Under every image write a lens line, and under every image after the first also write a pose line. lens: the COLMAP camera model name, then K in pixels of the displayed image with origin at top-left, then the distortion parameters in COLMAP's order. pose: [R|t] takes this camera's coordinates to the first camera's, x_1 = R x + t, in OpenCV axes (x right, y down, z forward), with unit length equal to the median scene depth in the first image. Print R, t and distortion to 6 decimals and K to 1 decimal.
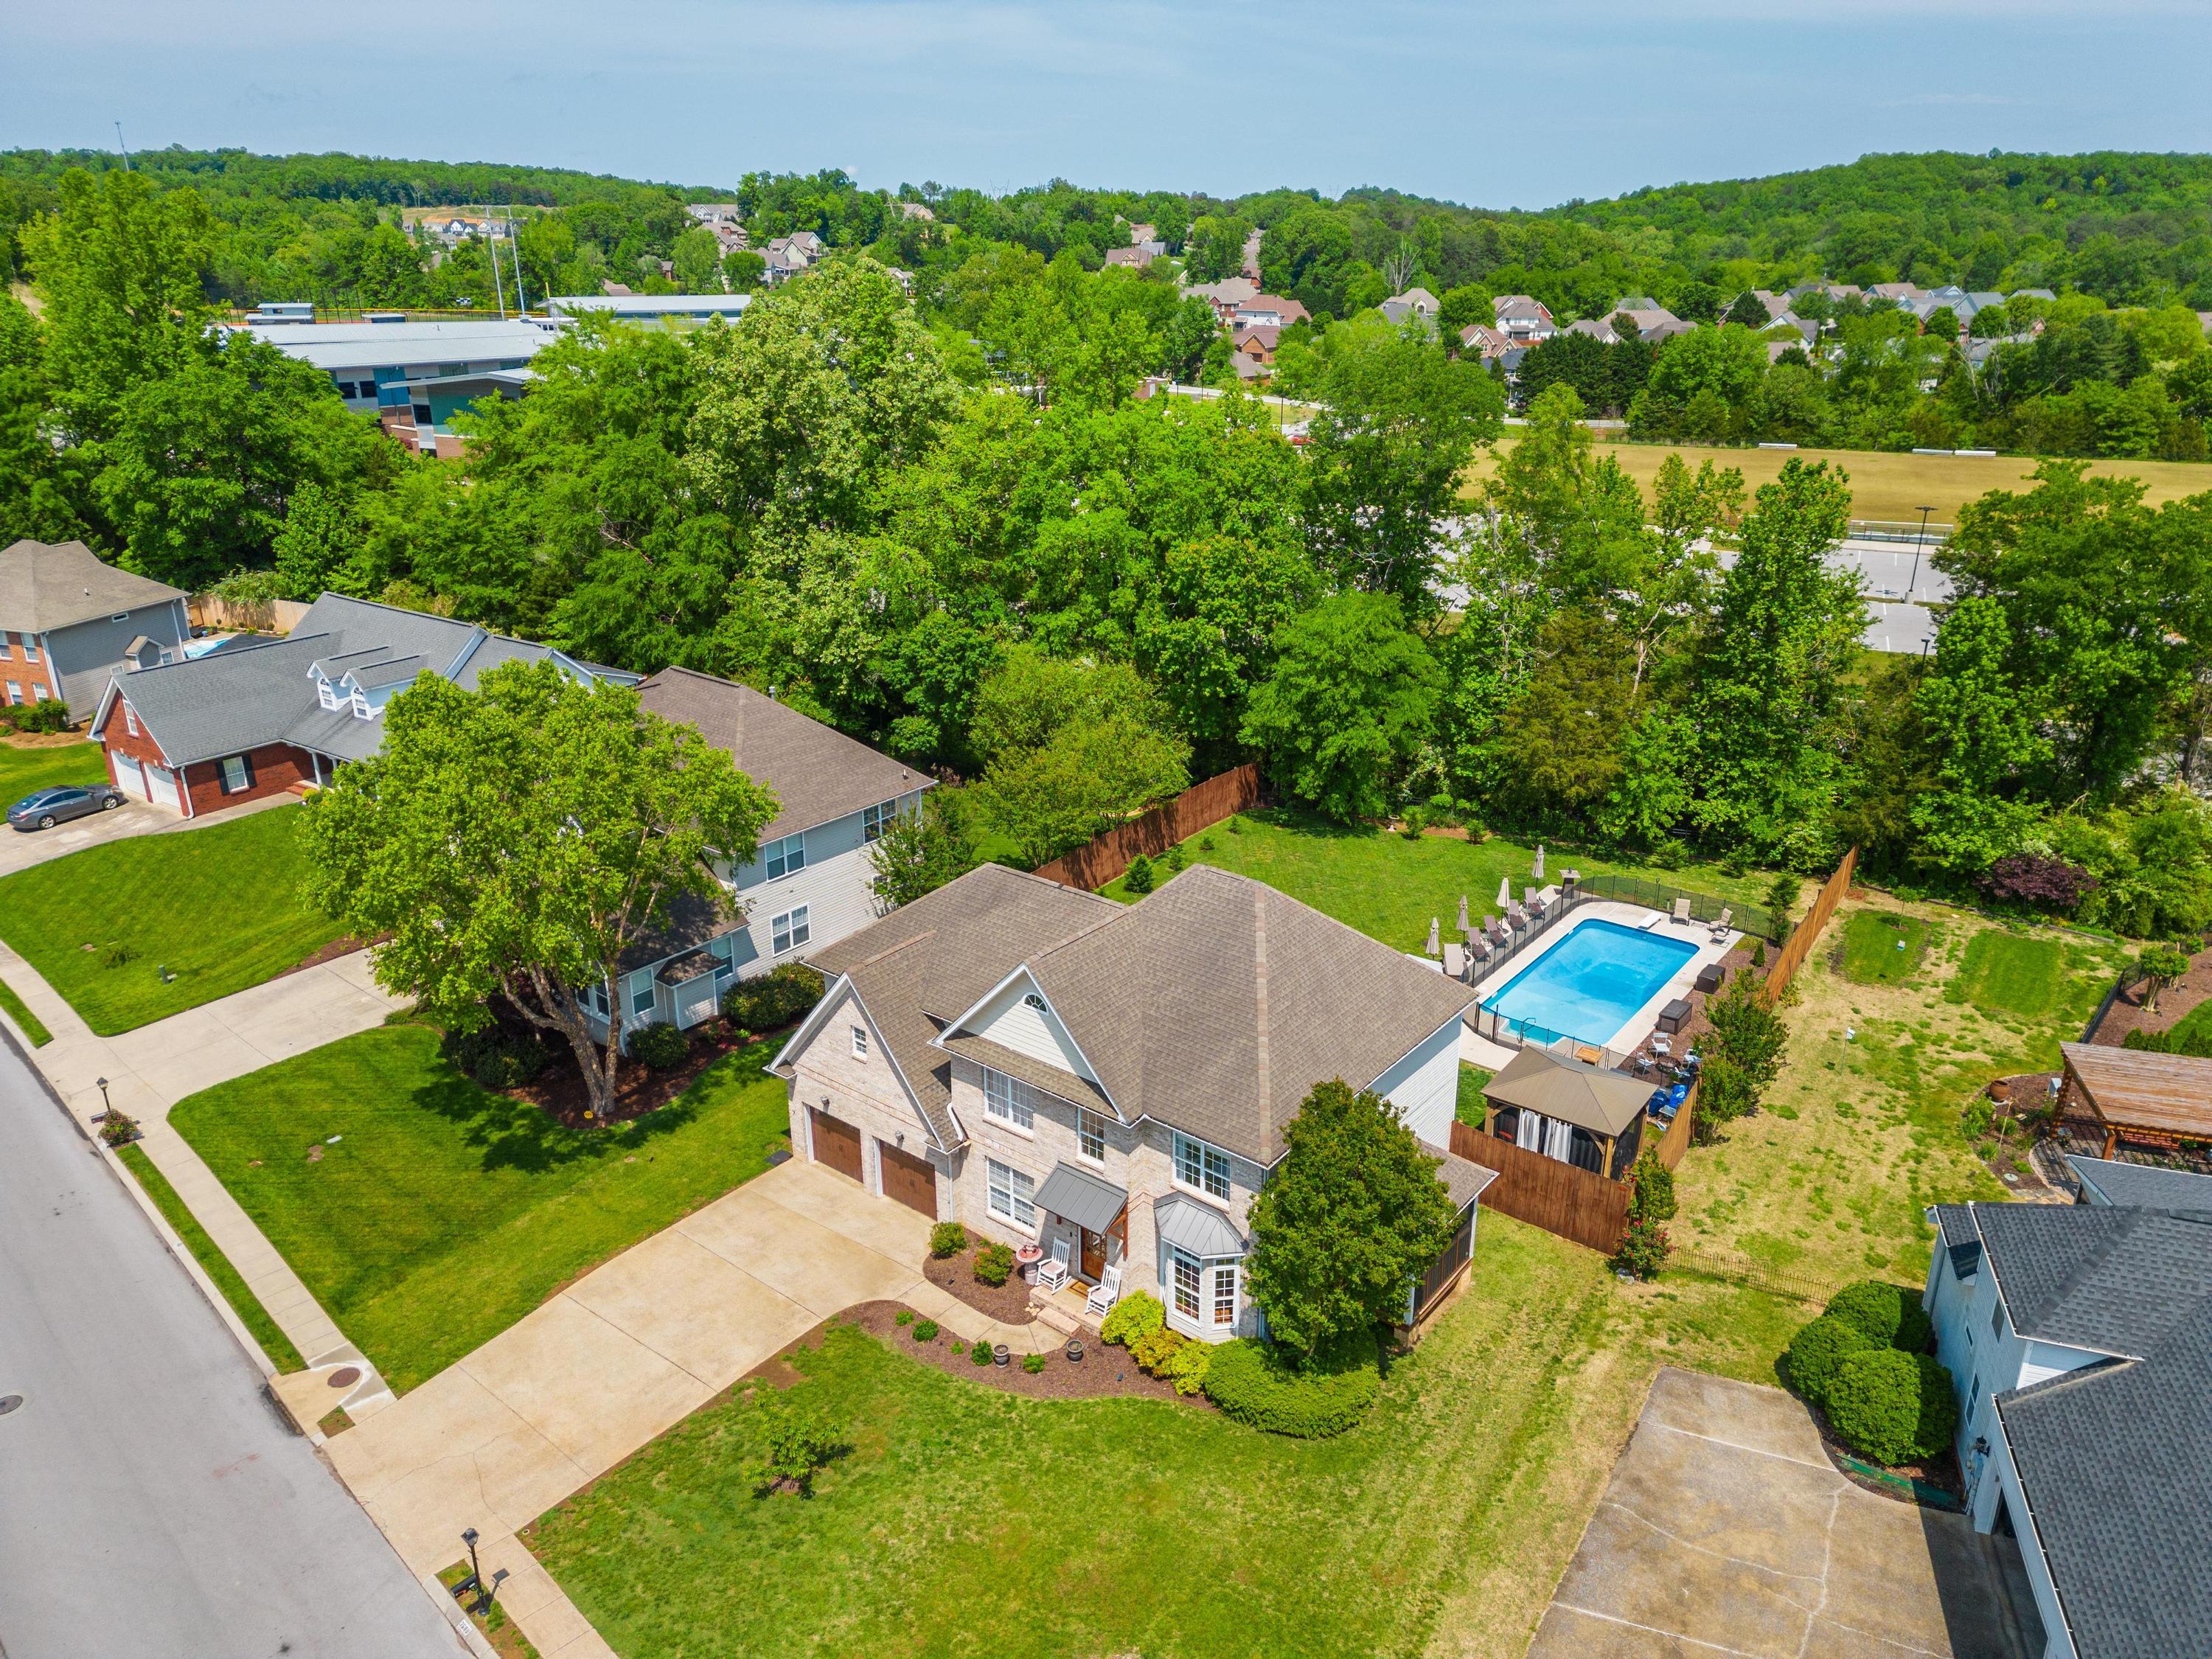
lens RADIAL K [[1545.8, 0, 1106.0], [0, 1545.8, 829.5], [0, 0, 1]] dist [0.116478, -0.127503]
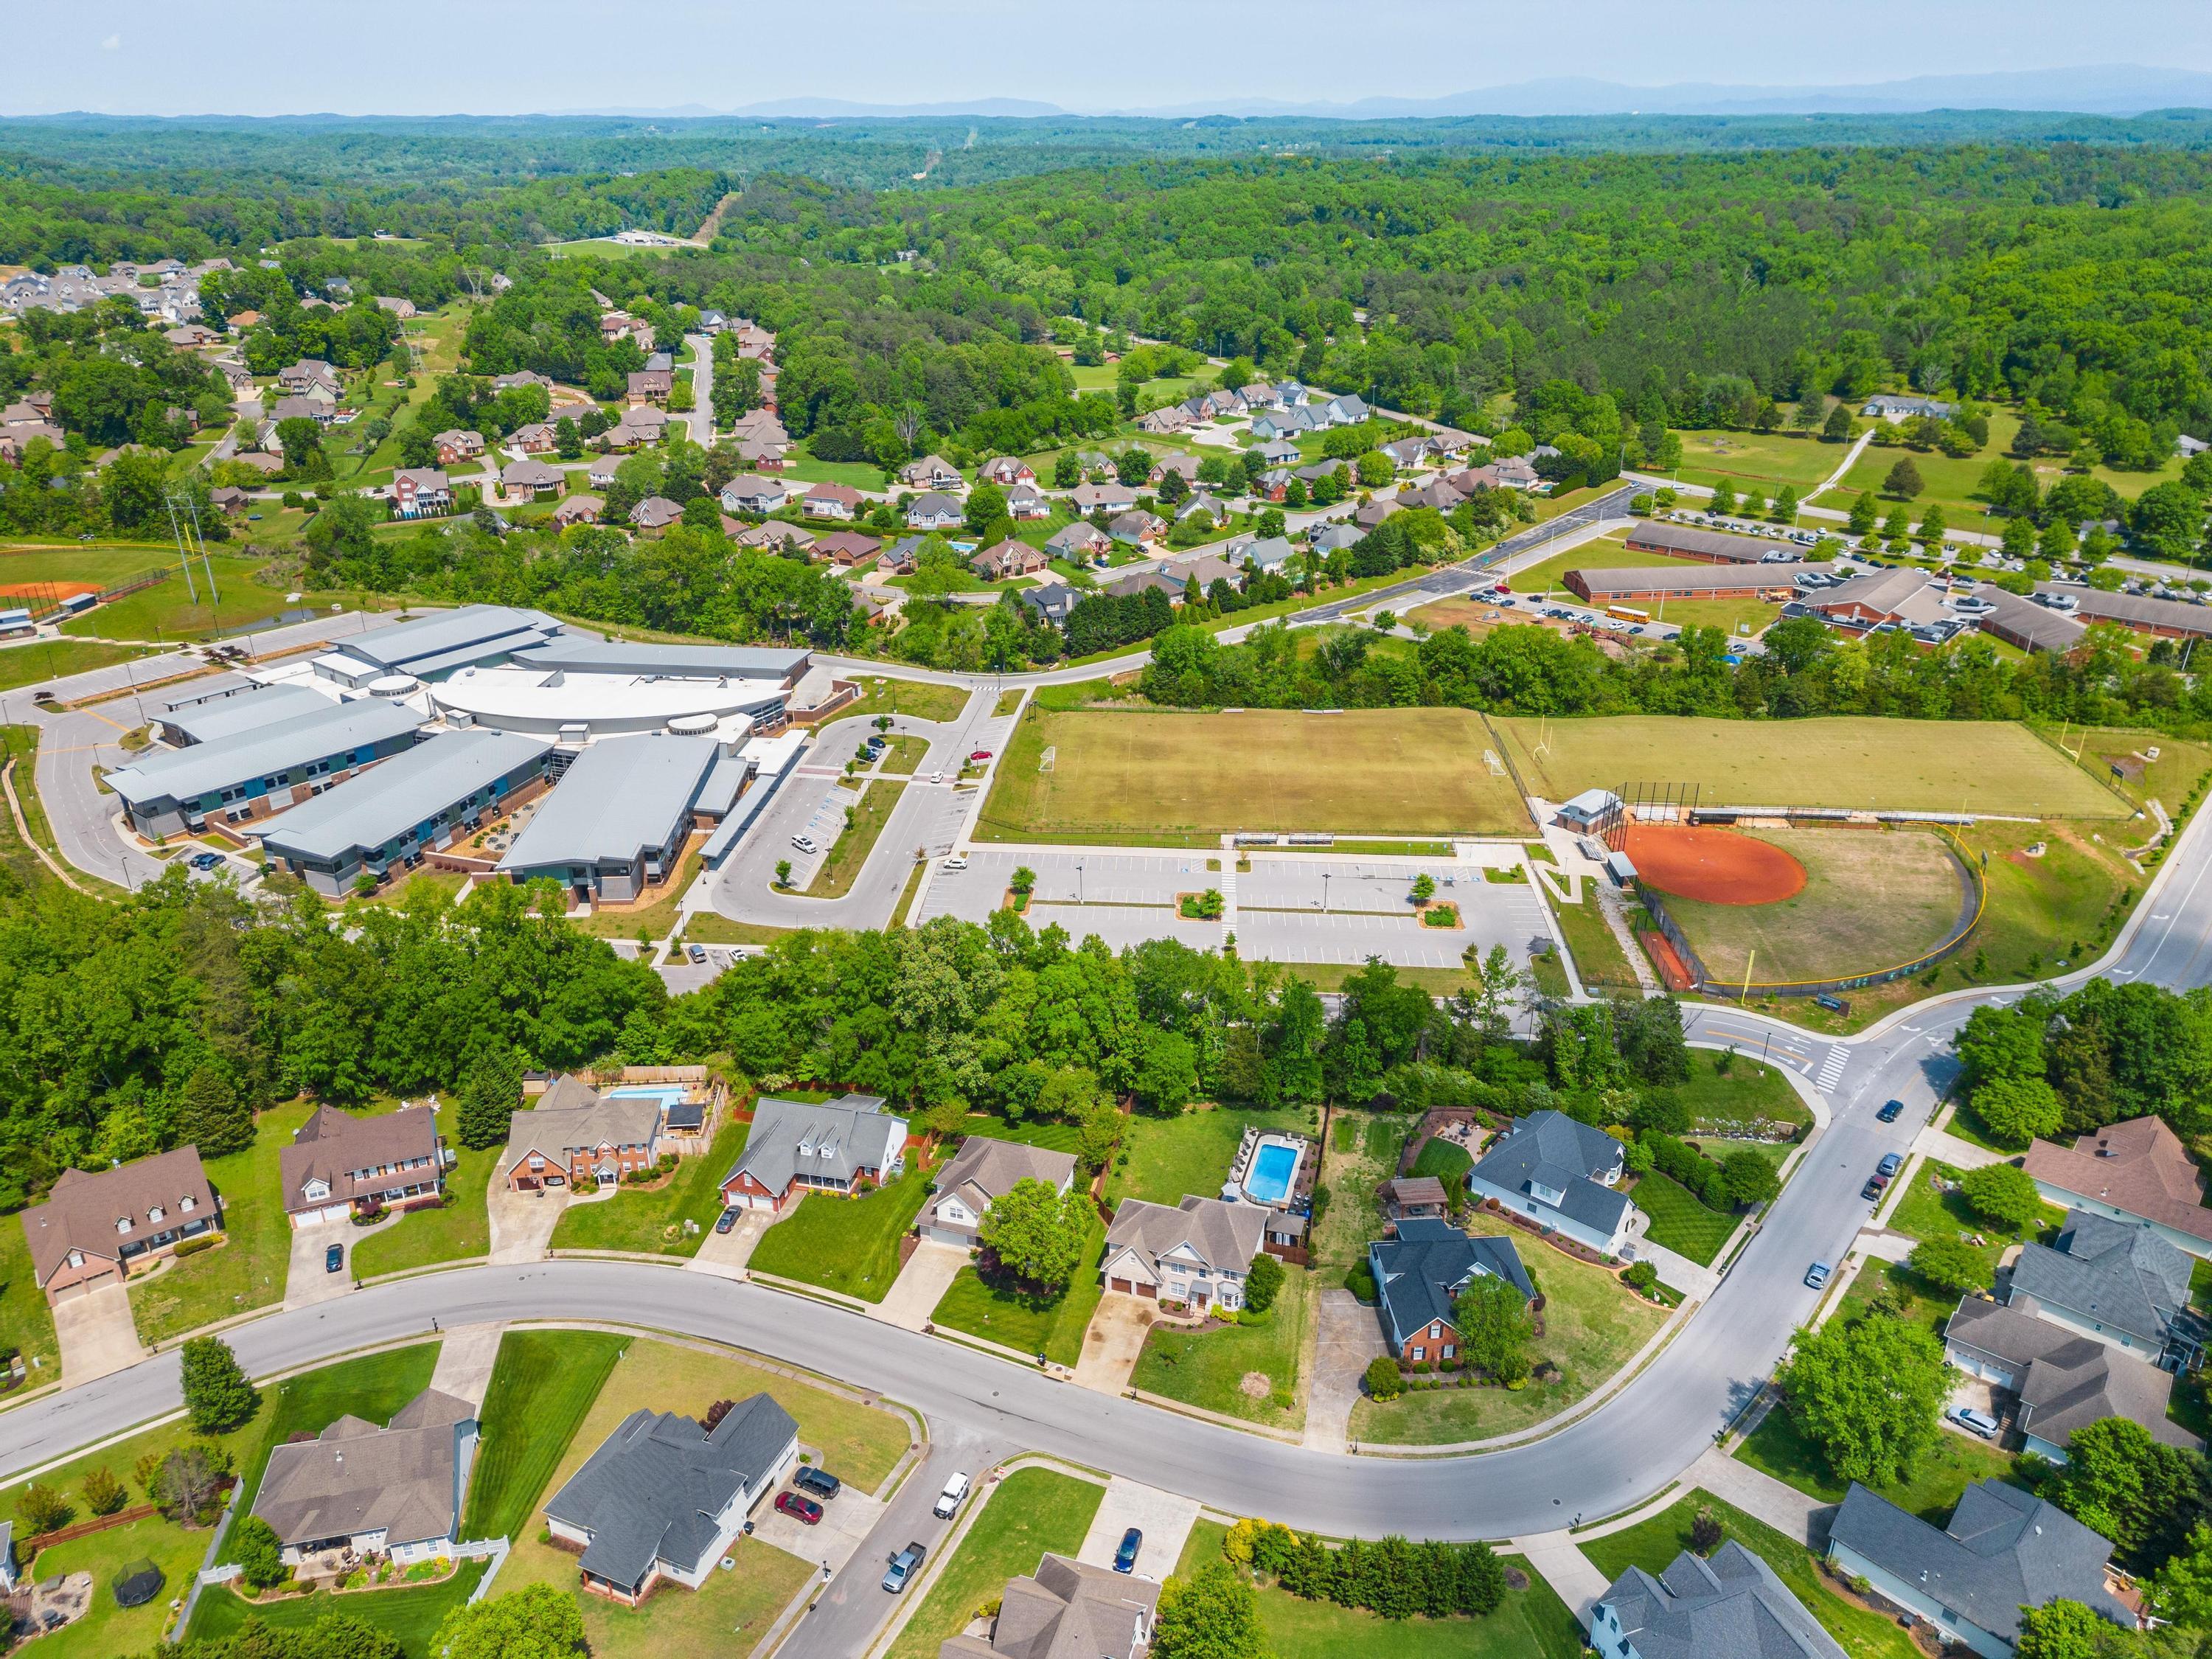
lens RADIAL K [[1545.8, 0, 1106.0], [0, 1545.8, 829.5], [0, 0, 1]] dist [0.116478, -0.127503]
pose [[0.932741, -0.157611, 0.324274, -1.369962], [0.136659, 0.986829, 0.086557, -1.337945], [-0.333645, -0.036421, 0.941995, -2.767840]]
